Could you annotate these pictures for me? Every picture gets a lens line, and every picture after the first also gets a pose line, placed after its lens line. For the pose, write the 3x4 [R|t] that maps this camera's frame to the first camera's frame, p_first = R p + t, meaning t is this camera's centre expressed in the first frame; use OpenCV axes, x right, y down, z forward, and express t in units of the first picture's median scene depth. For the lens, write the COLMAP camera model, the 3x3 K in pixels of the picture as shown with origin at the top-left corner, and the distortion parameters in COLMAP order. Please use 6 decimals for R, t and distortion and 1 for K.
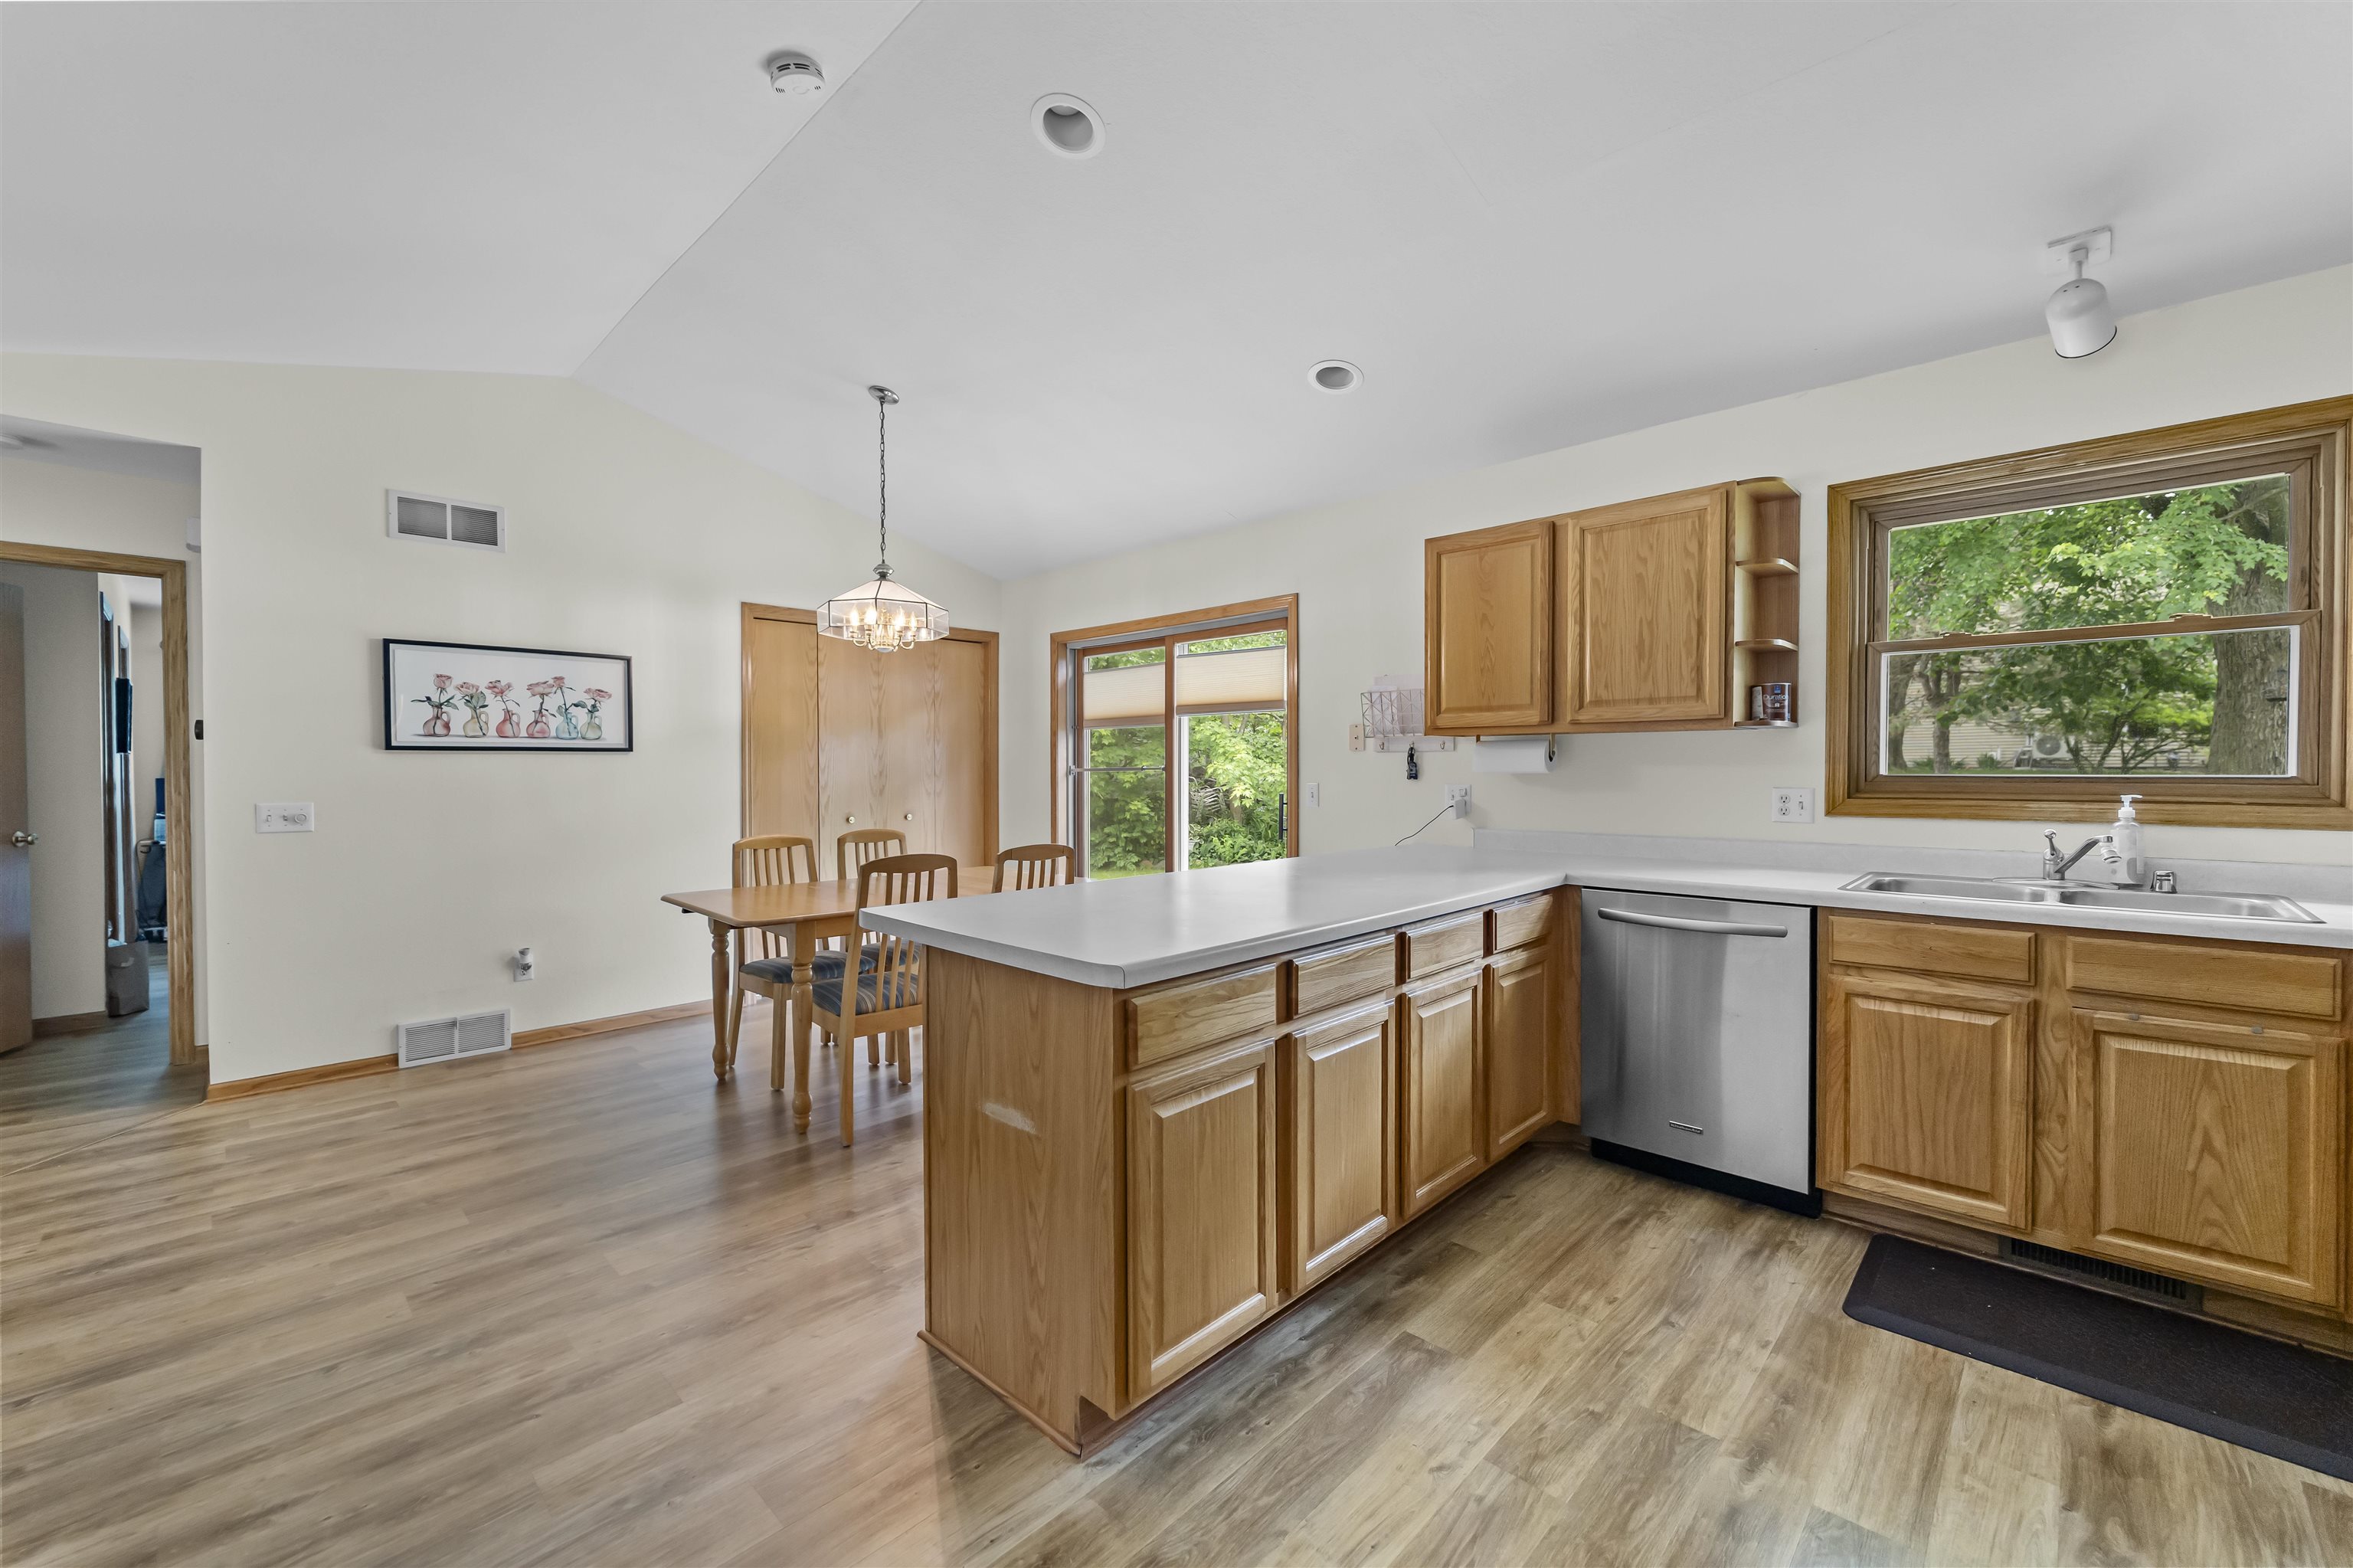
lens RADIAL K [[938.7, 0, 1183.5], [0, 938.7, 765.8], [0, 0, 1]] dist [0.001974, 0.000817]
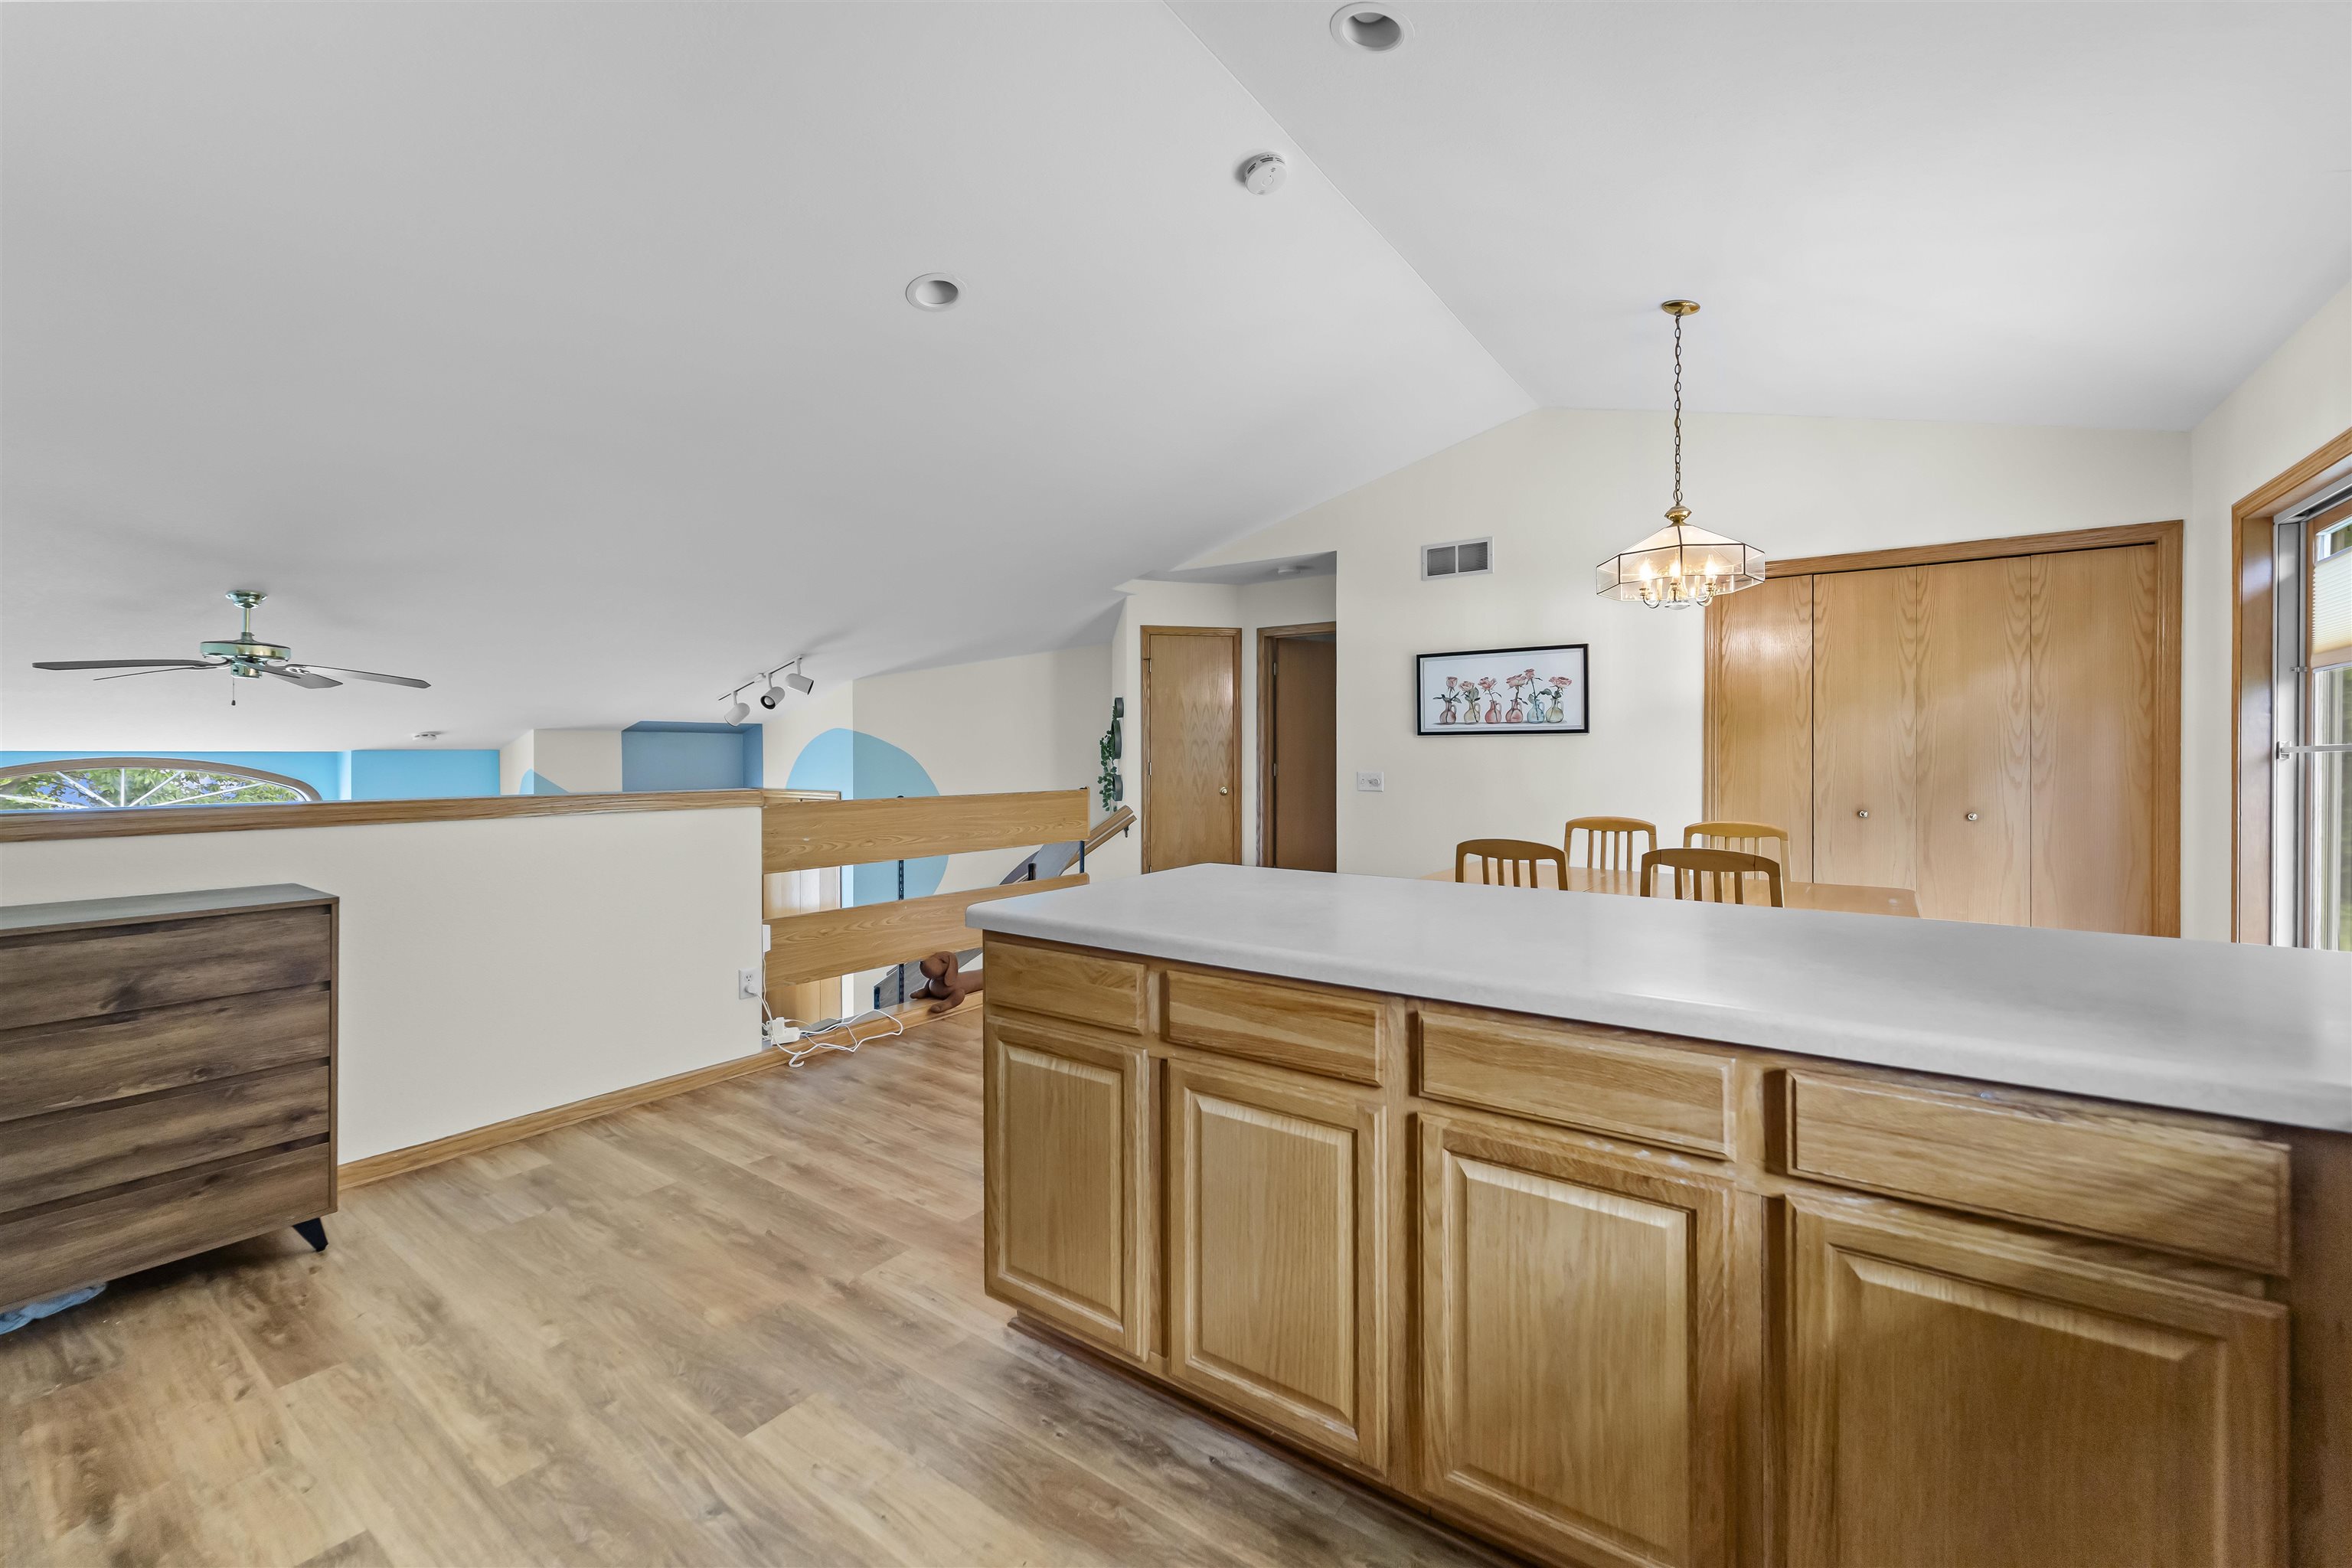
lens RADIAL K [[938.3, 0, 1183.0], [0, 938.3, 765.8], [0, 0, 1]] dist [0.001974, 0.000817]
pose [[0.151760, 0.014227, -0.988315, 0.486499], [0.000367, 0.999896, 0.014450, 0.008400], [0.988417, -0.002556, 0.151739, 0.465744]]
